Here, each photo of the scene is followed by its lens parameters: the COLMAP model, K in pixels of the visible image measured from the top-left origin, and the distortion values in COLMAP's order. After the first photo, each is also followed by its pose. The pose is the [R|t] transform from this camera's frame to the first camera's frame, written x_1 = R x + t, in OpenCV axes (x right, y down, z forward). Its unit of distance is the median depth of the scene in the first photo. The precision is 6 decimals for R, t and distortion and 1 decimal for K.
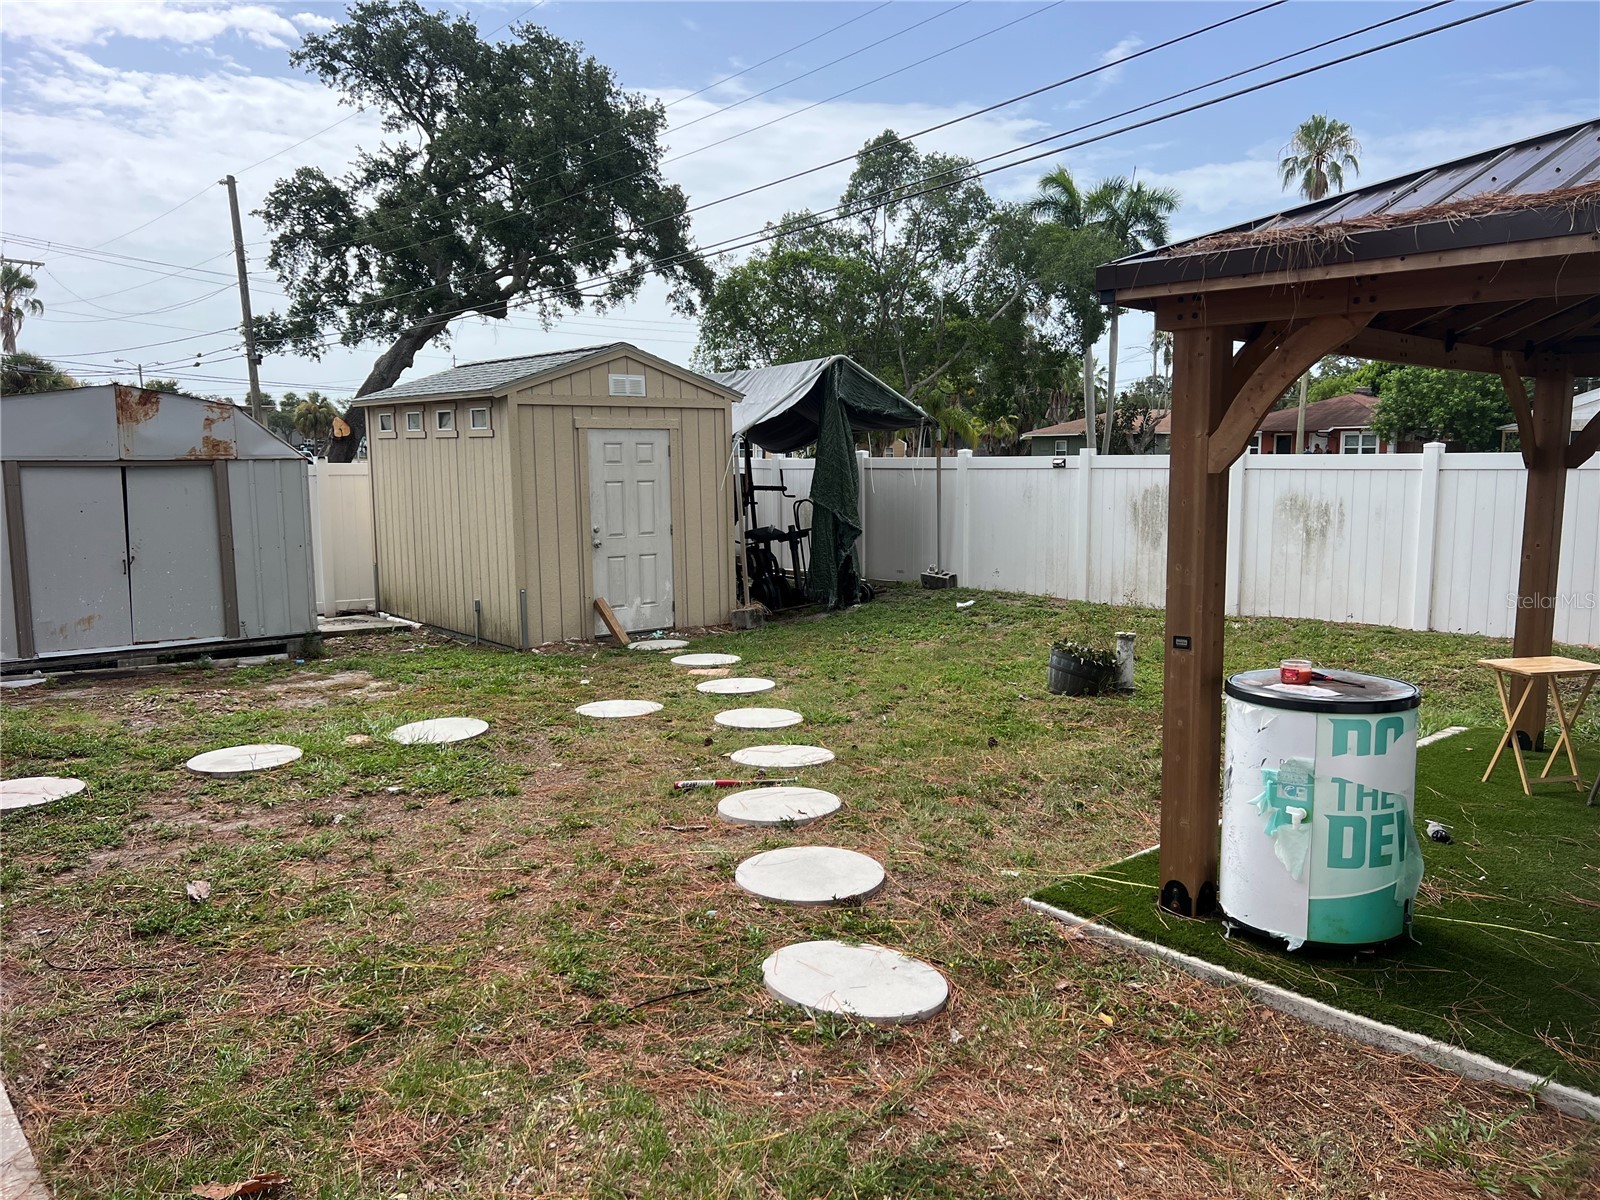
lens RADIAL K [[1207.0, 0, 807.0], [0, 1207.0, 599.5], [0, 0, 1]] dist [0.110722, -0.159117]
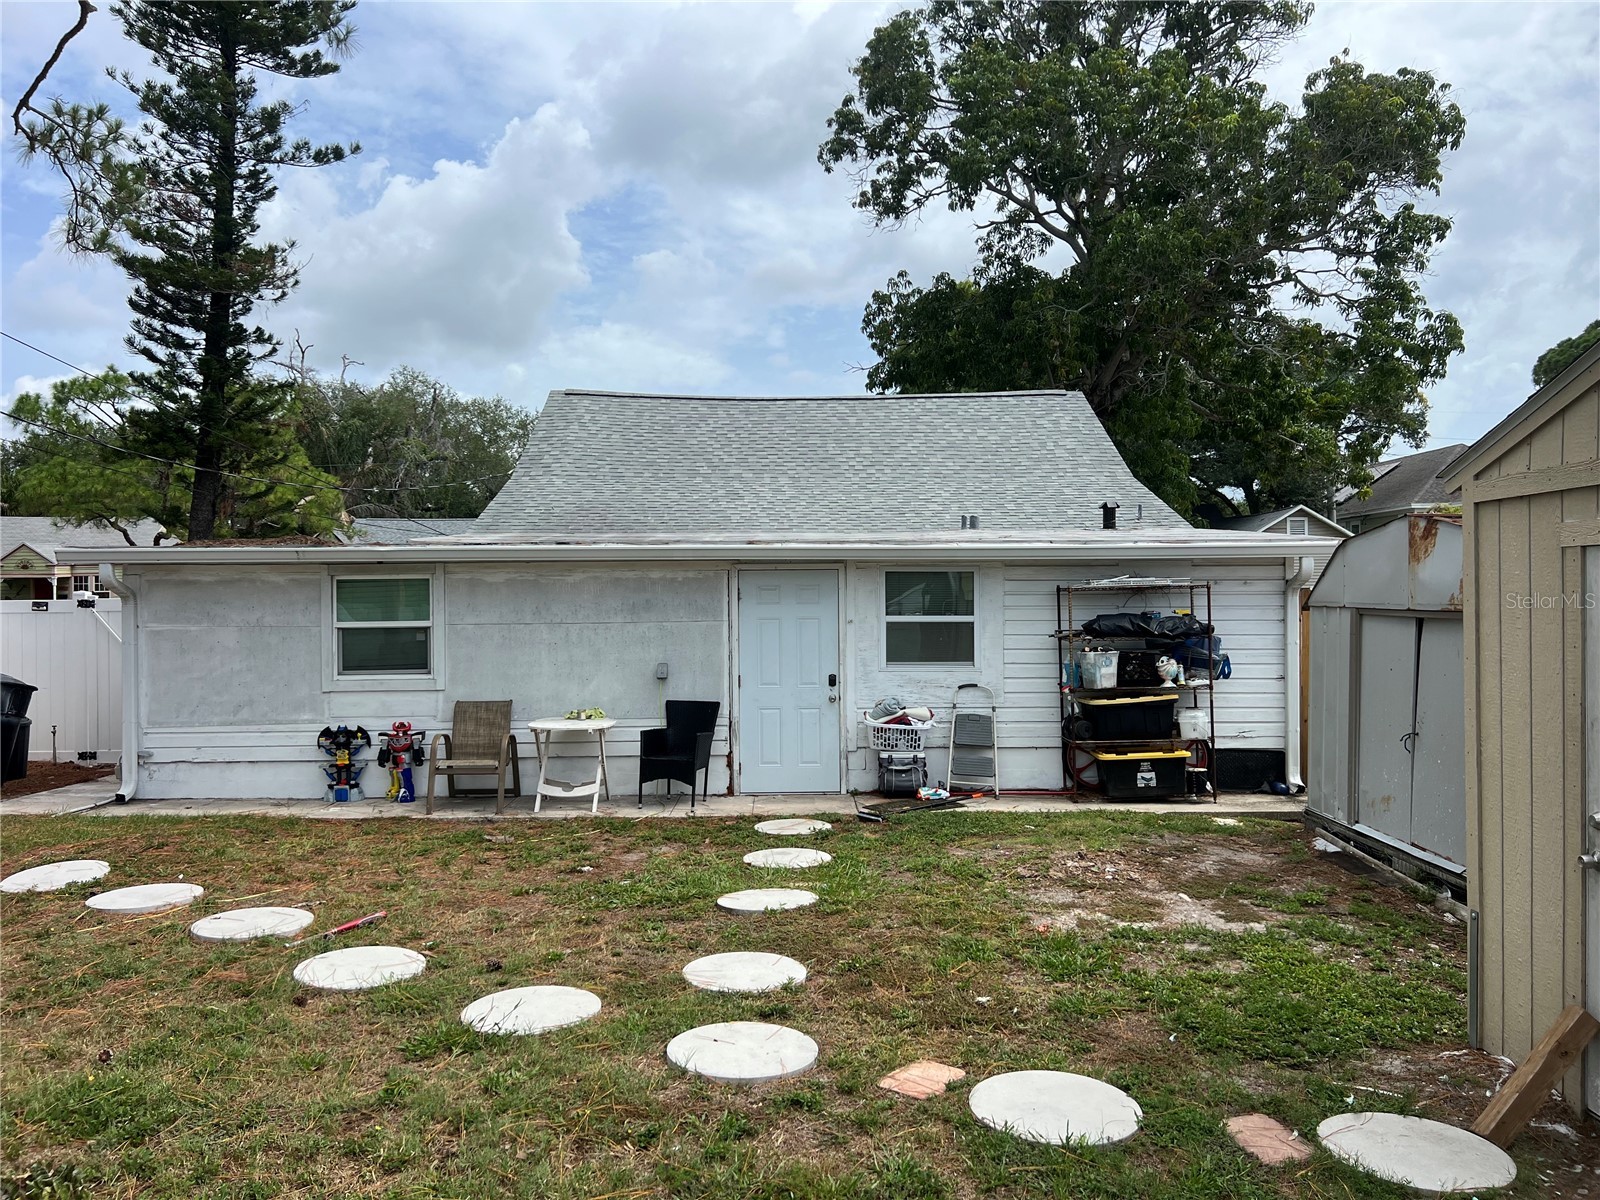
lens RADIAL K [[1207.0, 0, 807.0], [0, 1207.0, 599.5], [0, 0, 1]] dist [0.110722, -0.159117]
pose [[-0.636171, 0.014629, -0.771409, 0.270794], [-0.085482, 0.992329, 0.089314, -0.140351], [0.766798, 0.122760, -0.630040, 1.071397]]
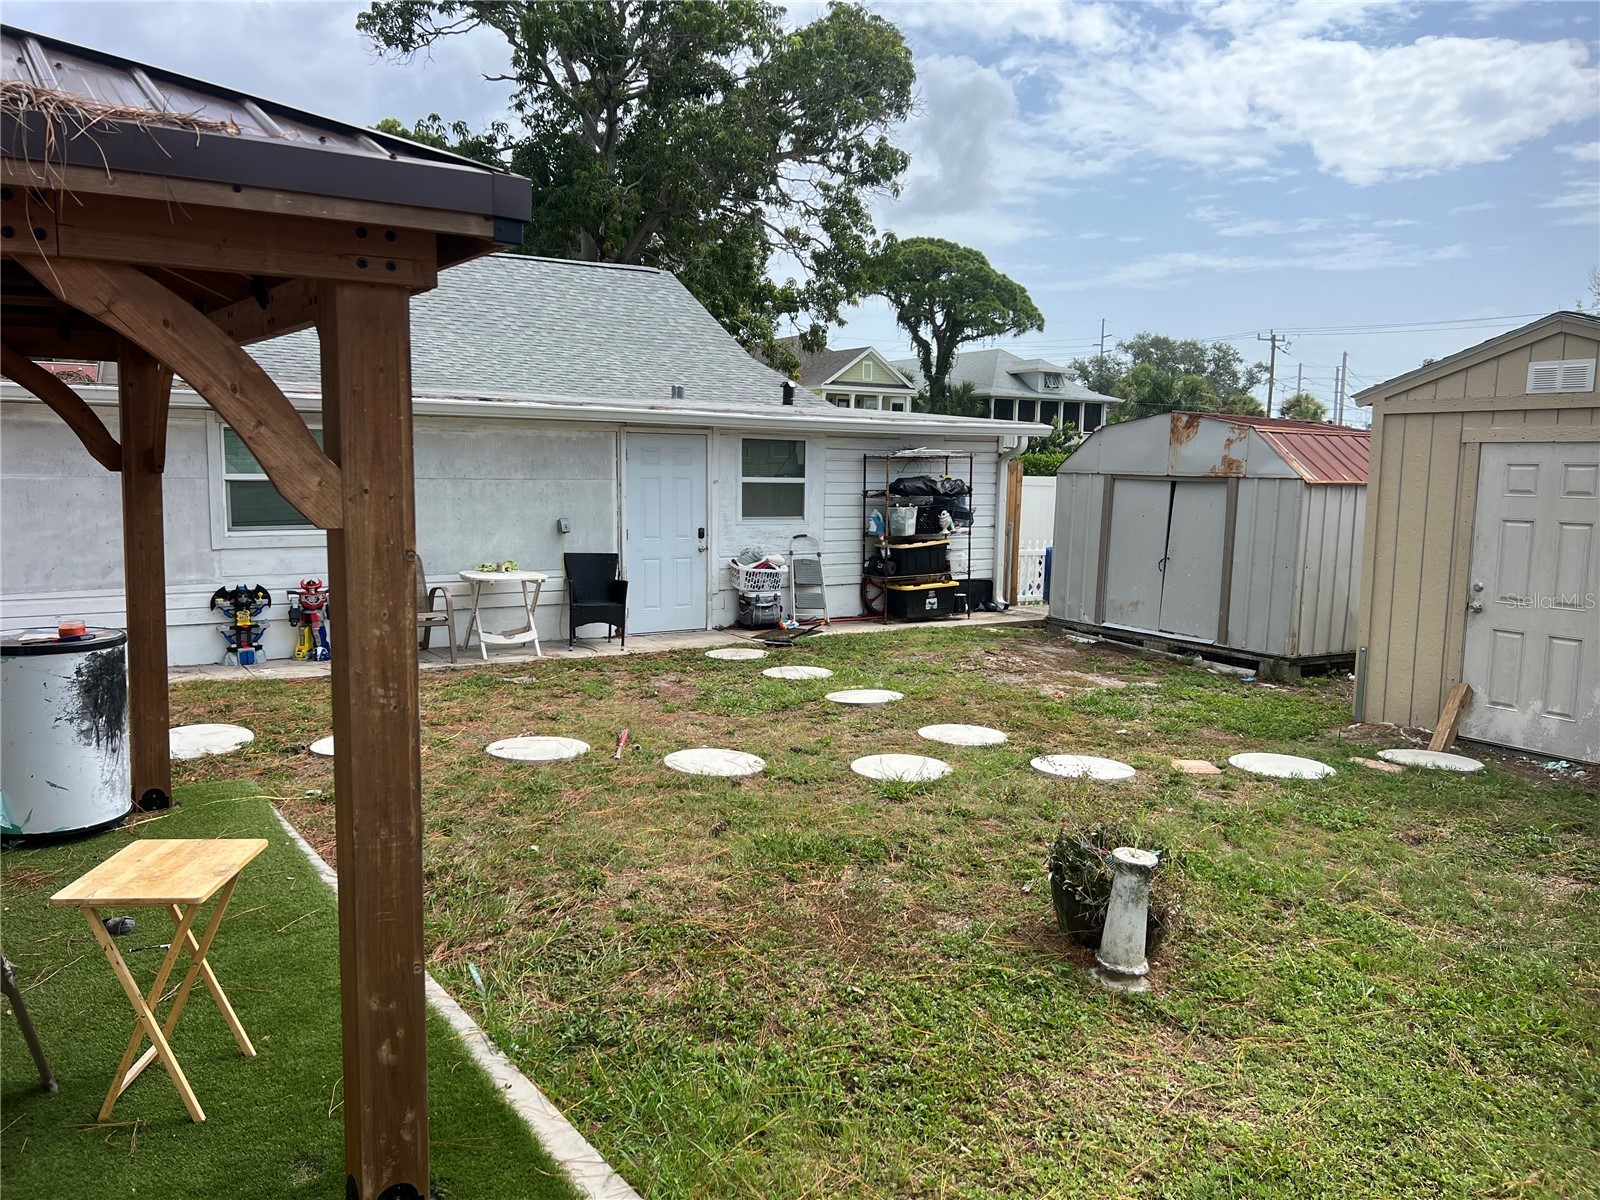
lens RADIAL K [[1207.0, 0, 807.0], [0, 1207.0, 599.5], [0, 0, 1]] dist [0.110722, -0.159117]
pose [[-0.123336, 0.118539, -0.985260, 0.590947], [-0.138471, 0.981071, 0.135369, -0.095911], [0.982657, 0.153126, -0.104587, 0.715764]]
